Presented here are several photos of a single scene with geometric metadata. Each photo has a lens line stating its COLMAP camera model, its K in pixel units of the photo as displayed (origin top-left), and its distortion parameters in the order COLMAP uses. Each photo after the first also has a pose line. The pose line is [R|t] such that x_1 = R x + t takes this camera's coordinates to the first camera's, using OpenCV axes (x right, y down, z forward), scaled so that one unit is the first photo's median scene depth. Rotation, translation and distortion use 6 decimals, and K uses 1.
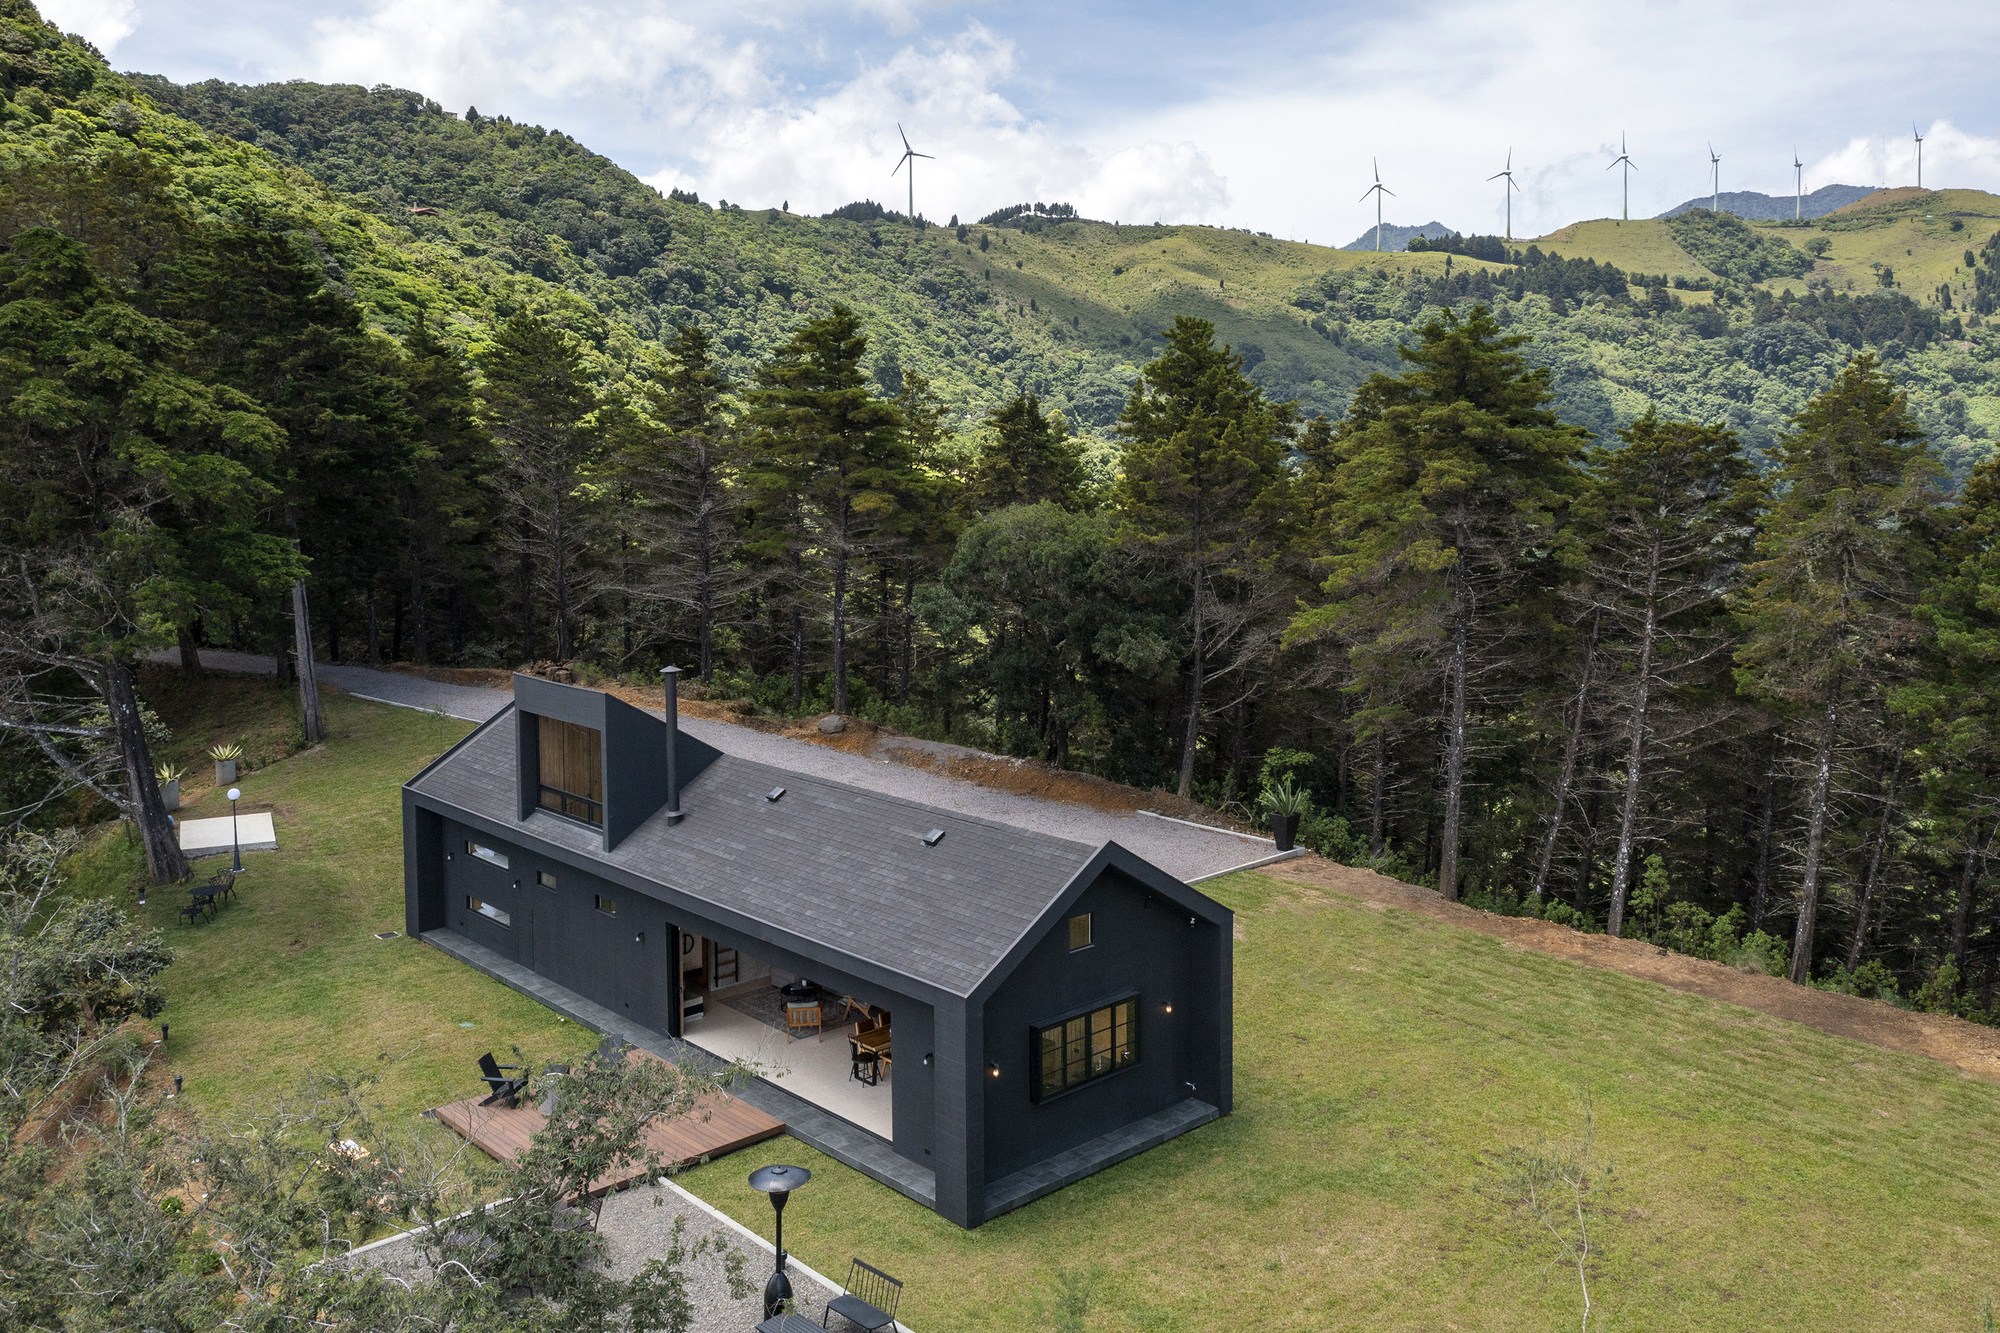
lens RADIAL K [[1631.2, 0, 1000.0], [0, 1631.2, 666.5], [0, 0, 1]] dist [-0.006857, 0.005295]
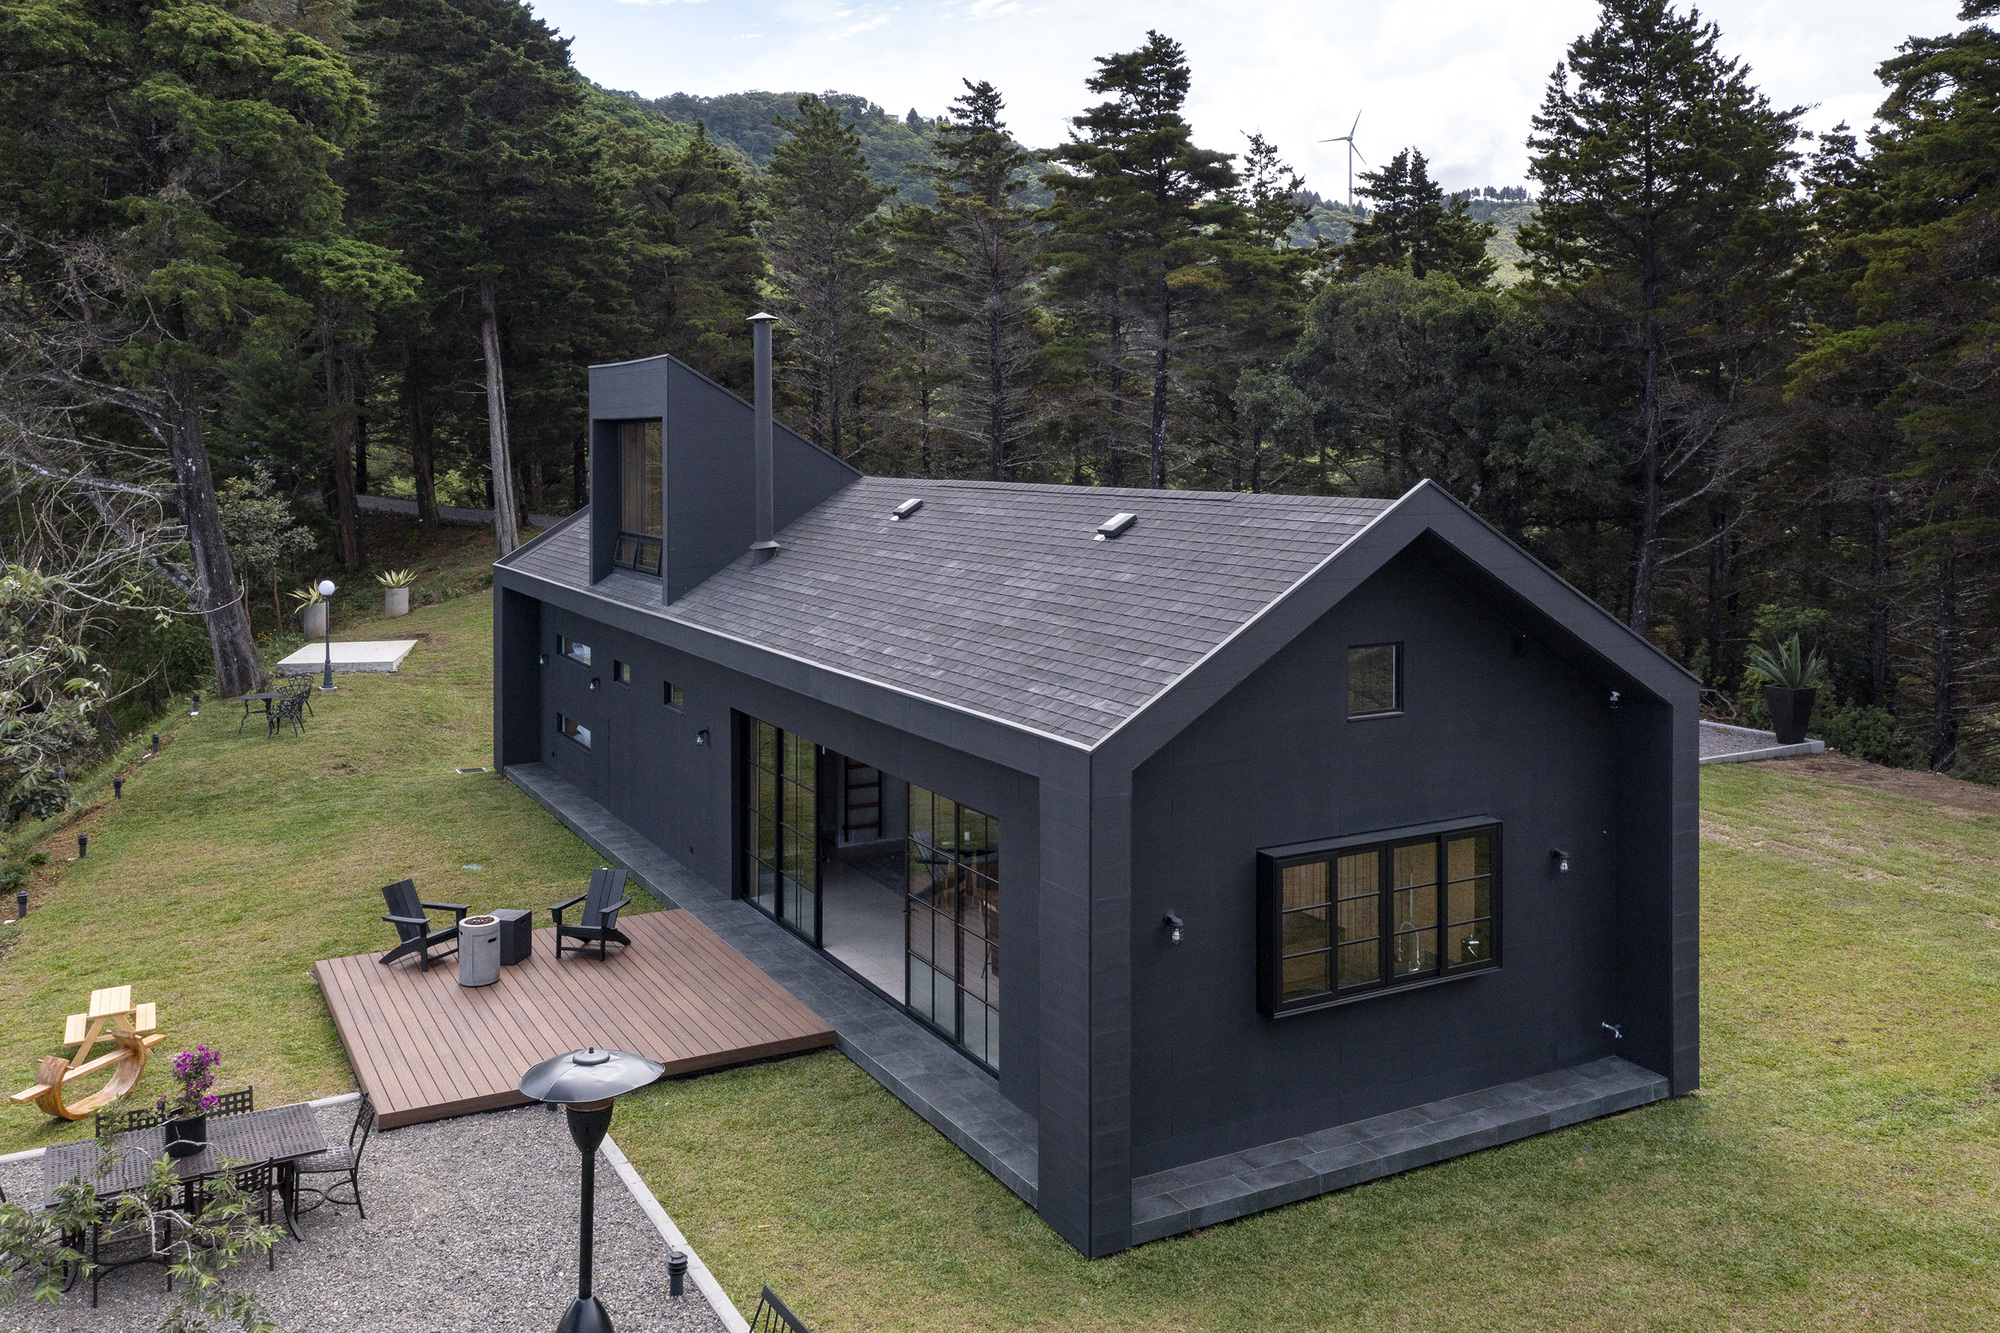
lens RADIAL K [[1693.3, 0, 994.2], [0, 1693.3, 535.4], [0, 0, 1]] dist [-0.008255, 0.007148]
pose [[0.966728, 0.011686, -0.255539, 0.058344], [-0.031935, 0.996655, -0.075233, 0.135766], [0.253805, 0.080890, 0.963867, 0.391983]]
